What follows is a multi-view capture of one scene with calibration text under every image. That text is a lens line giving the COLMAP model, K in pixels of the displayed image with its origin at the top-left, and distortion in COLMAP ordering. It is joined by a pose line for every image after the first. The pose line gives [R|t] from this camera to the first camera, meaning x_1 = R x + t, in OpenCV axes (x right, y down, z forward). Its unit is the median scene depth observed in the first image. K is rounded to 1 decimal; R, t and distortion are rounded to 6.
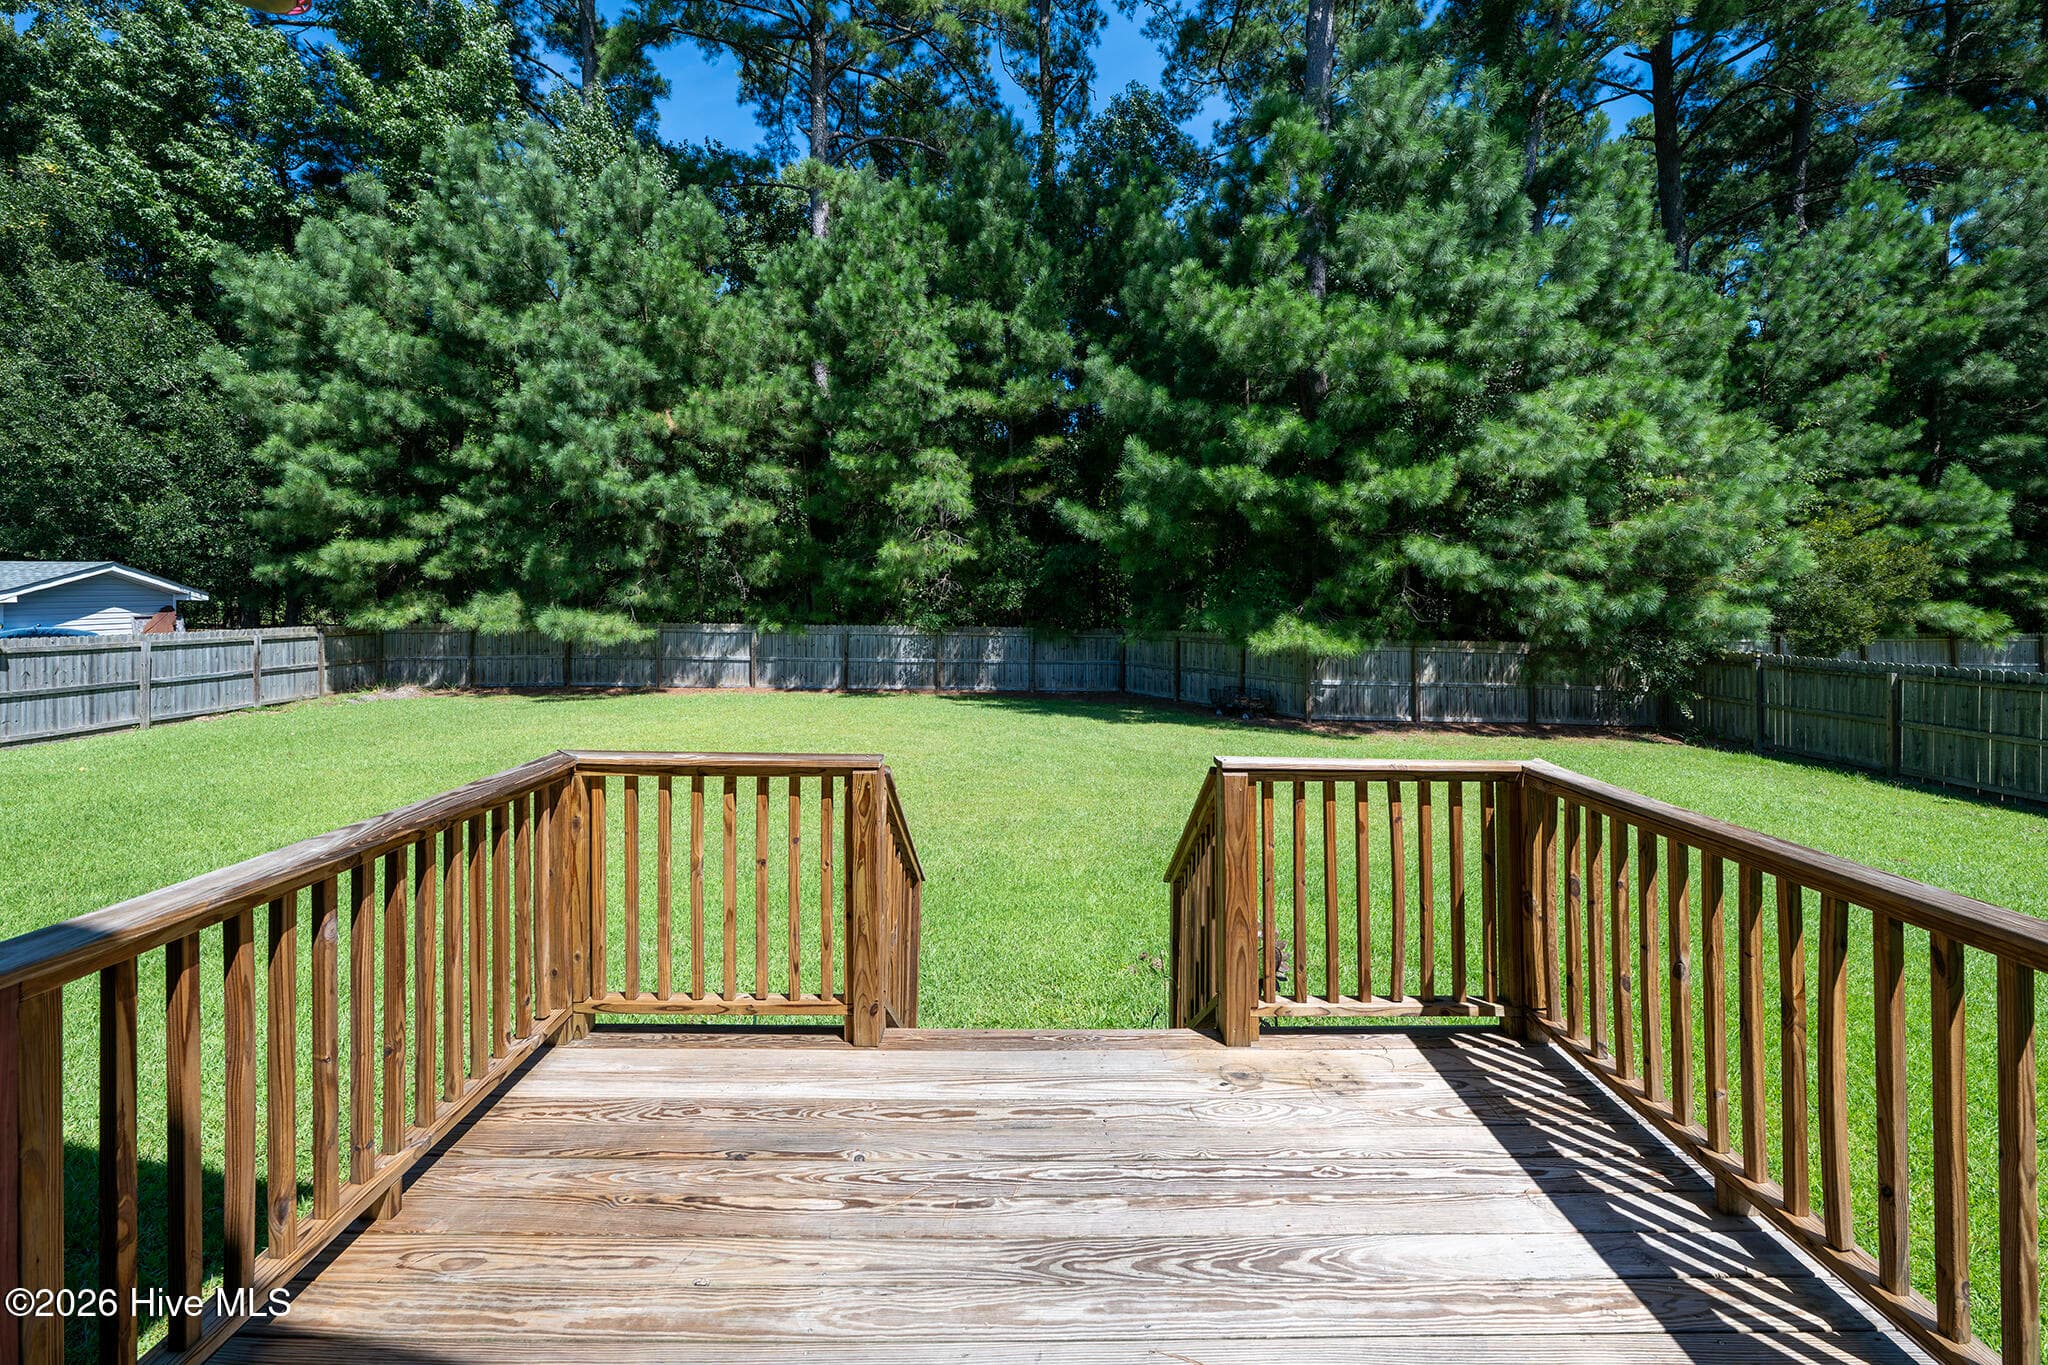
lens RADIAL K [[880.0, 0, 1037.8], [0, 880.0, 590.3], [0, 0, 1]] dist [-0.002734, -0.000926]
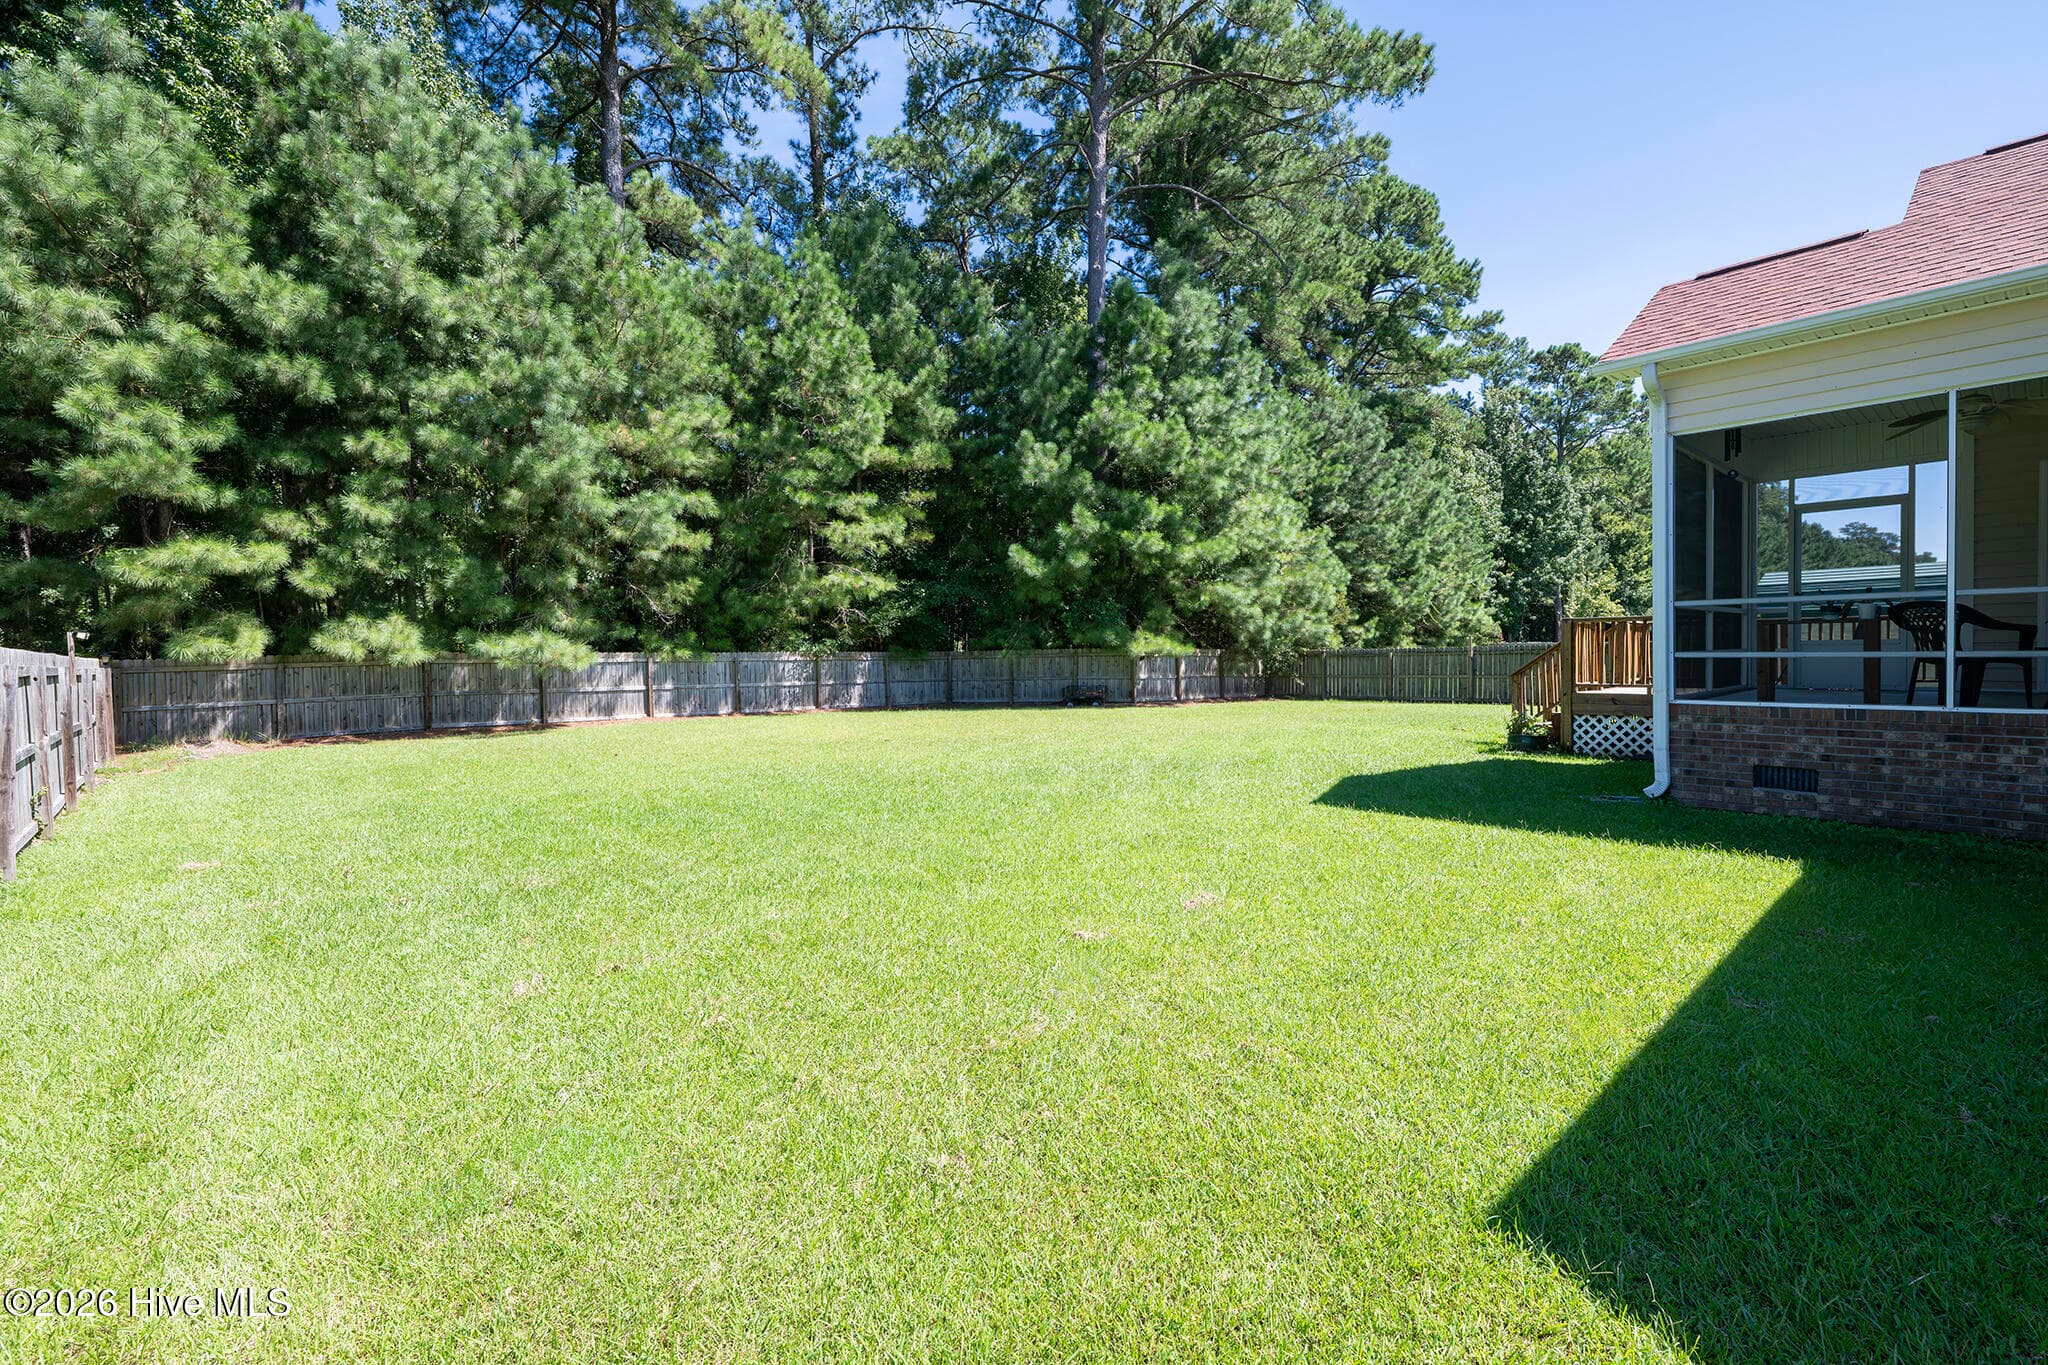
lens RADIAL K [[880.0, 0, 1026.1], [0, 880.0, 678.8], [0, 0, 1]] dist [-0.002734, -0.000926]
pose [[0.756193, -0.037715, 0.653261, -0.739059], [0.015996, 0.999105, 0.039165, 0.041676], [-0.654154, -0.019166, 0.756119, -0.018125]]
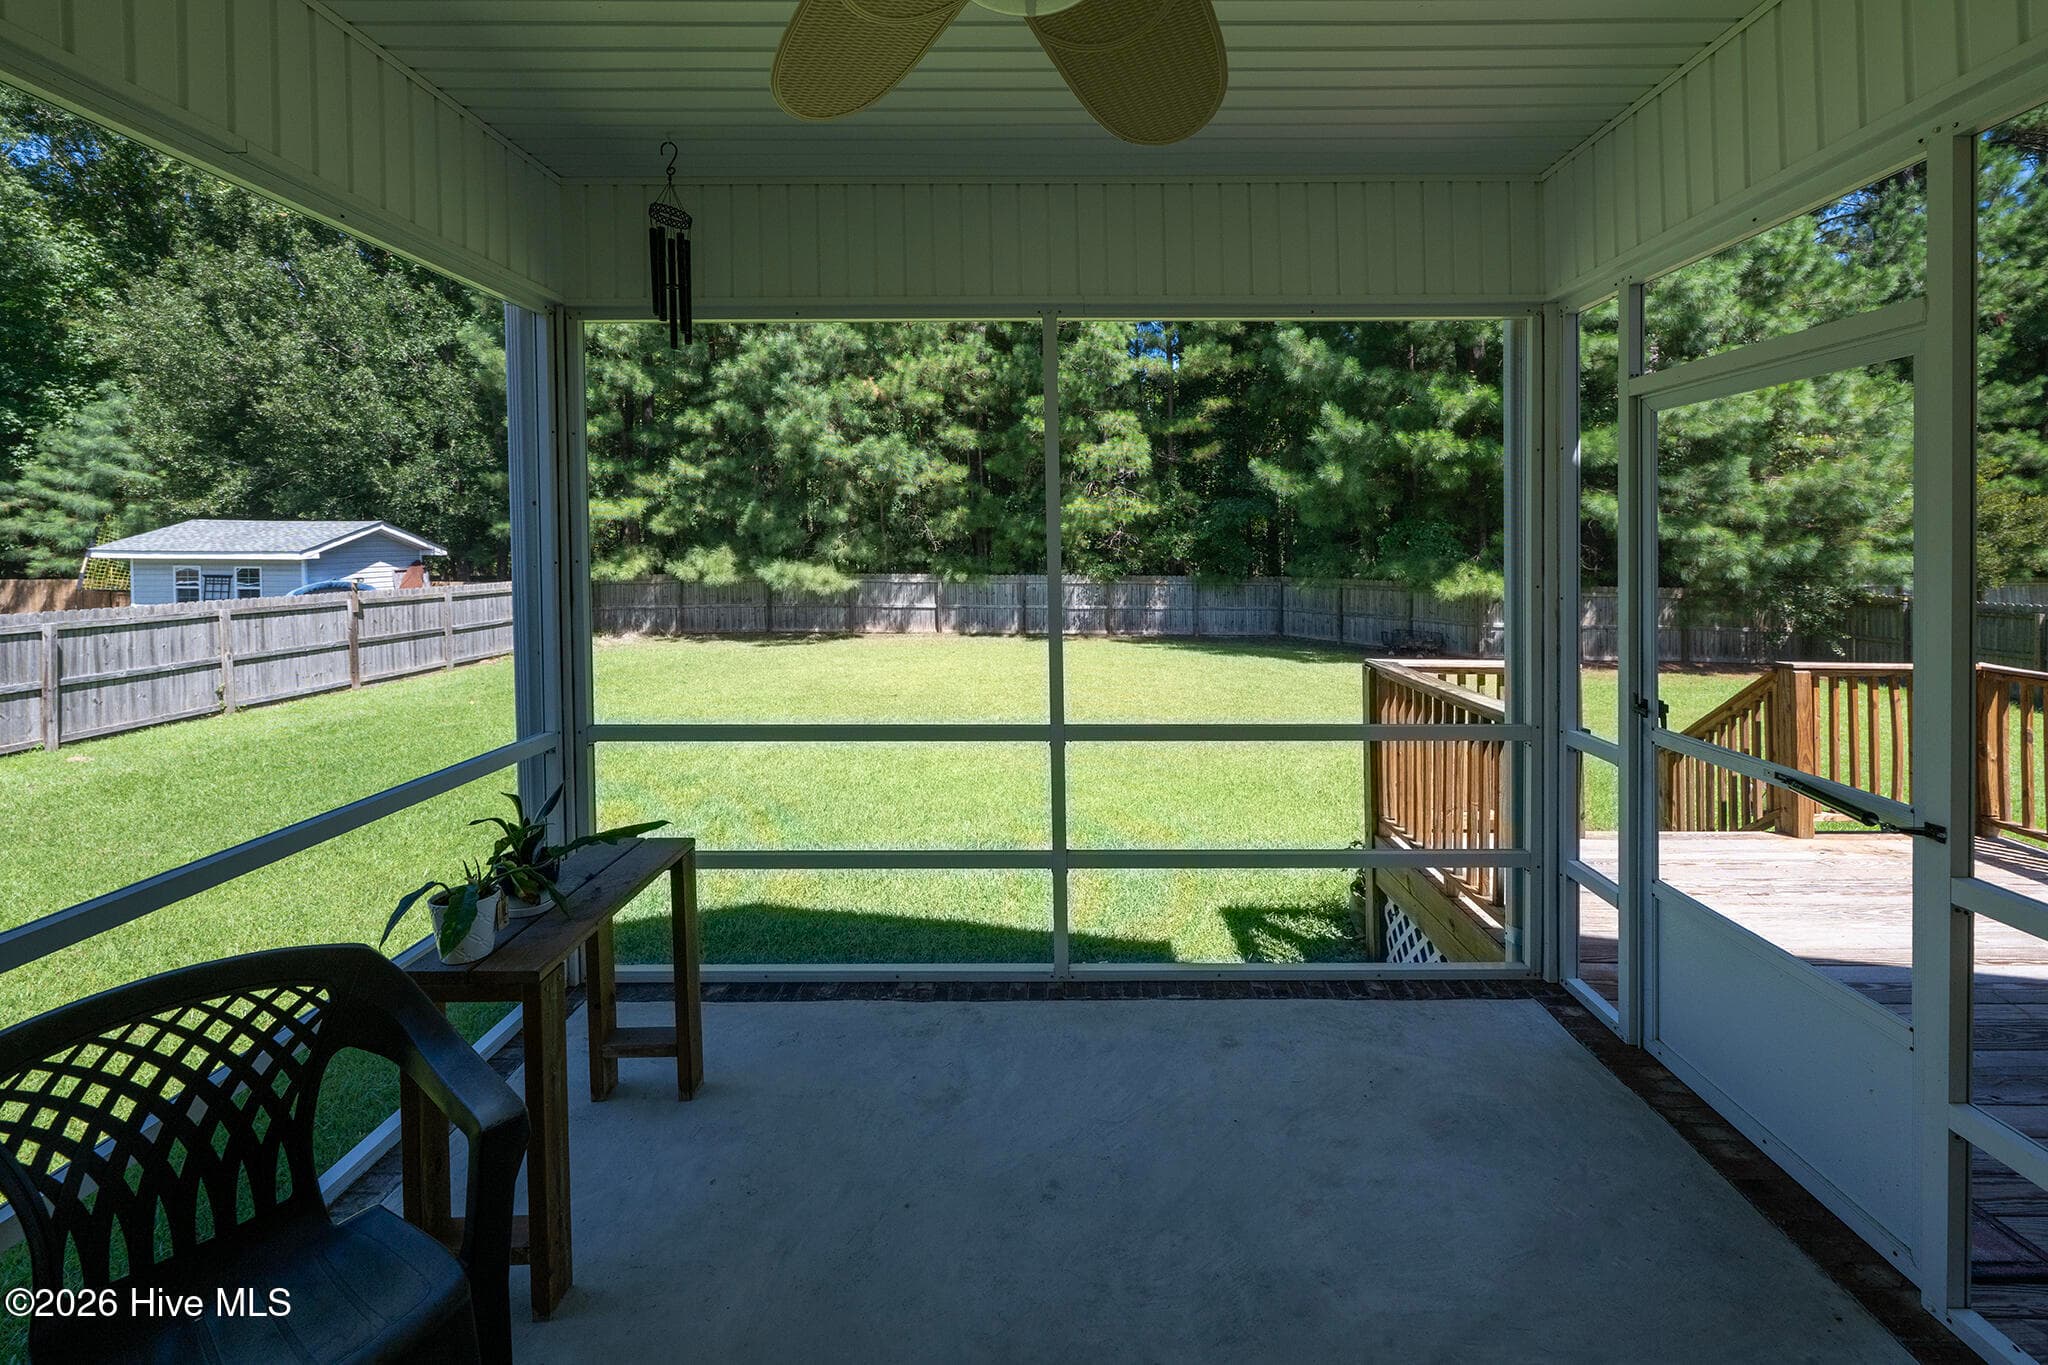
lens RADIAL K [[880.0, 0, 1083.1], [0, 880.0, 552.4], [0, 0, 1]] dist [-0.002734, -0.000926]
pose [[0.999906, -0.005125, -0.012728, -0.151151], [0.005331, 0.999855, 0.016189, -0.005749], [0.012644, -0.016255, 0.999788, -0.086353]]
